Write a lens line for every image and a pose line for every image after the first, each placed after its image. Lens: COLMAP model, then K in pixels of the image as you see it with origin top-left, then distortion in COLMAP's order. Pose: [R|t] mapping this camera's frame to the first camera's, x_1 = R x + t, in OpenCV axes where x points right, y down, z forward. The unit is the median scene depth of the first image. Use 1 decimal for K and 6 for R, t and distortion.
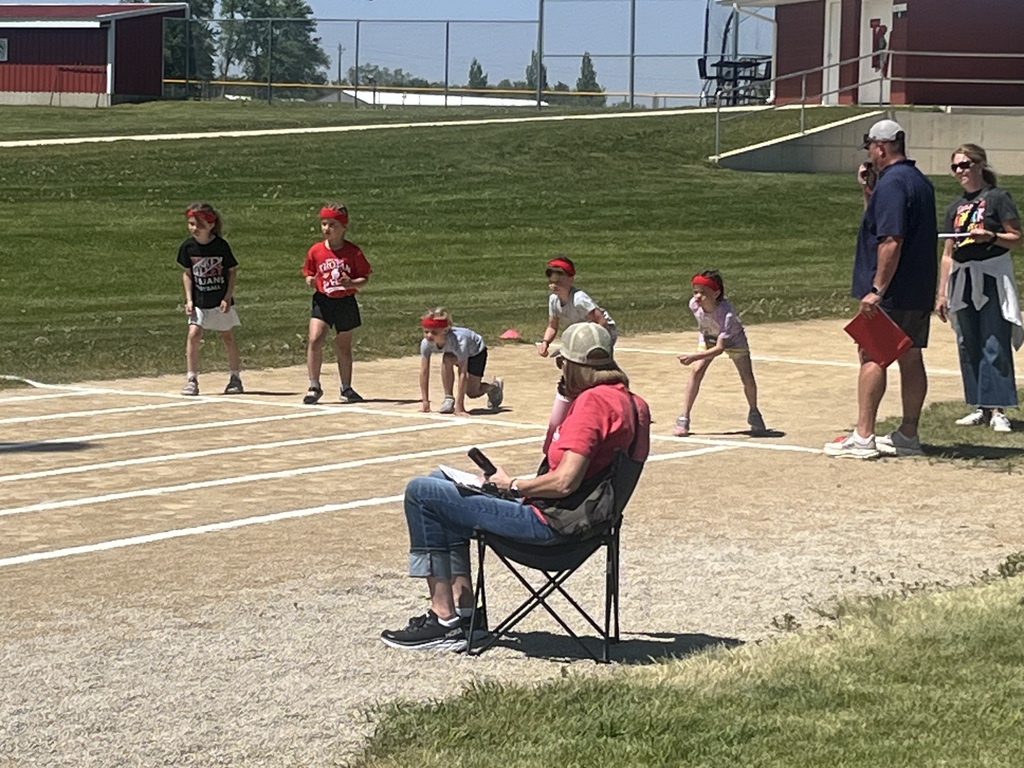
lens RADIAL K [[3114.1, 0, 512.0], [0, 3114.1, 384.0], [0, 0, 1]] dist [0.172716, -0.116569]
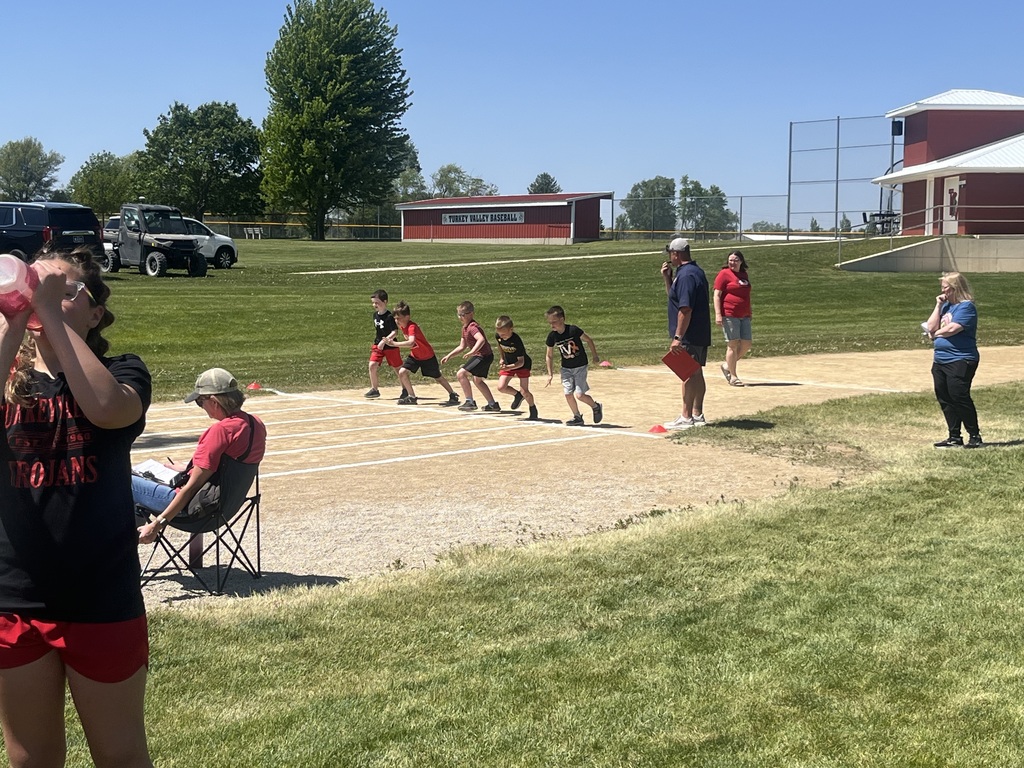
lens RADIAL K [[1536.8, 0, 512.0], [0, 1536.8, 384.0], [0, 0, 1]] dist [0.193442, -1.035567]
pose [[0.978721, 0.001884, -0.205186, 0.200665], [-0.001549, 0.999997, 0.001797, -0.008877], [0.205189, -0.001441, 0.978721, 0.184555]]
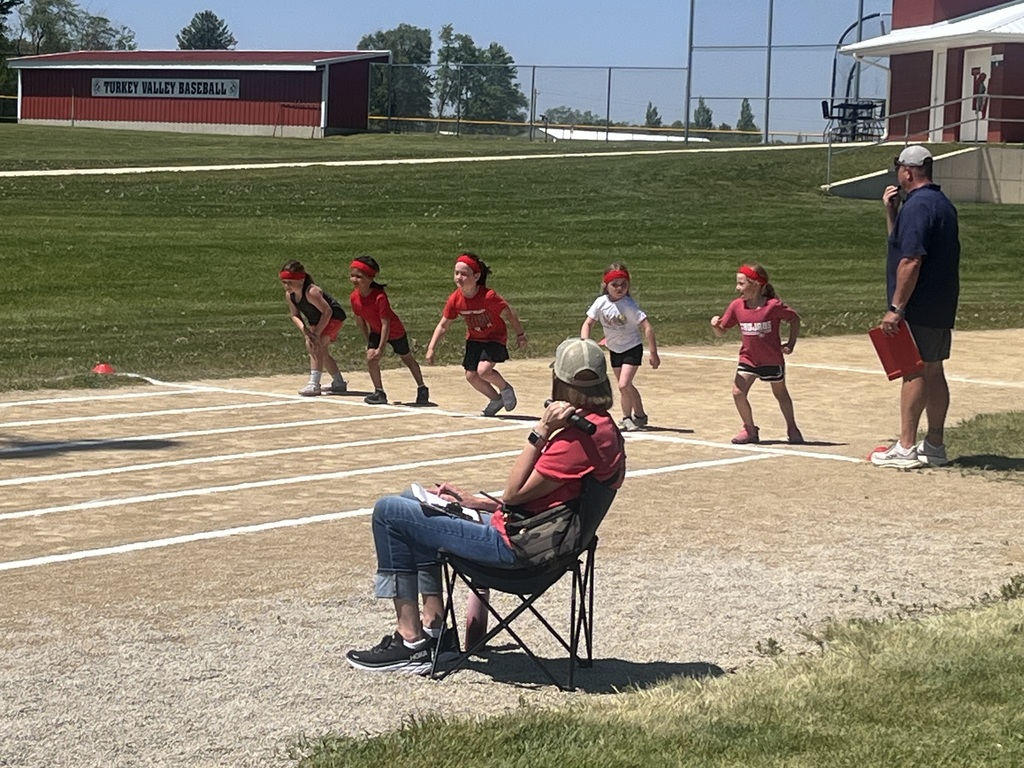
lens RADIAL K [[2612.9, 0, 512.0], [0, 2612.9, 384.0], [0, 0, 1]] dist [0.180944, -0.711461]
pose [[0.997820, 0.017873, -0.063521, 0.038721], [-0.017664, 0.999837, 0.003859, -0.006086], [0.063579, -0.002729, 0.997973, 0.109885]]
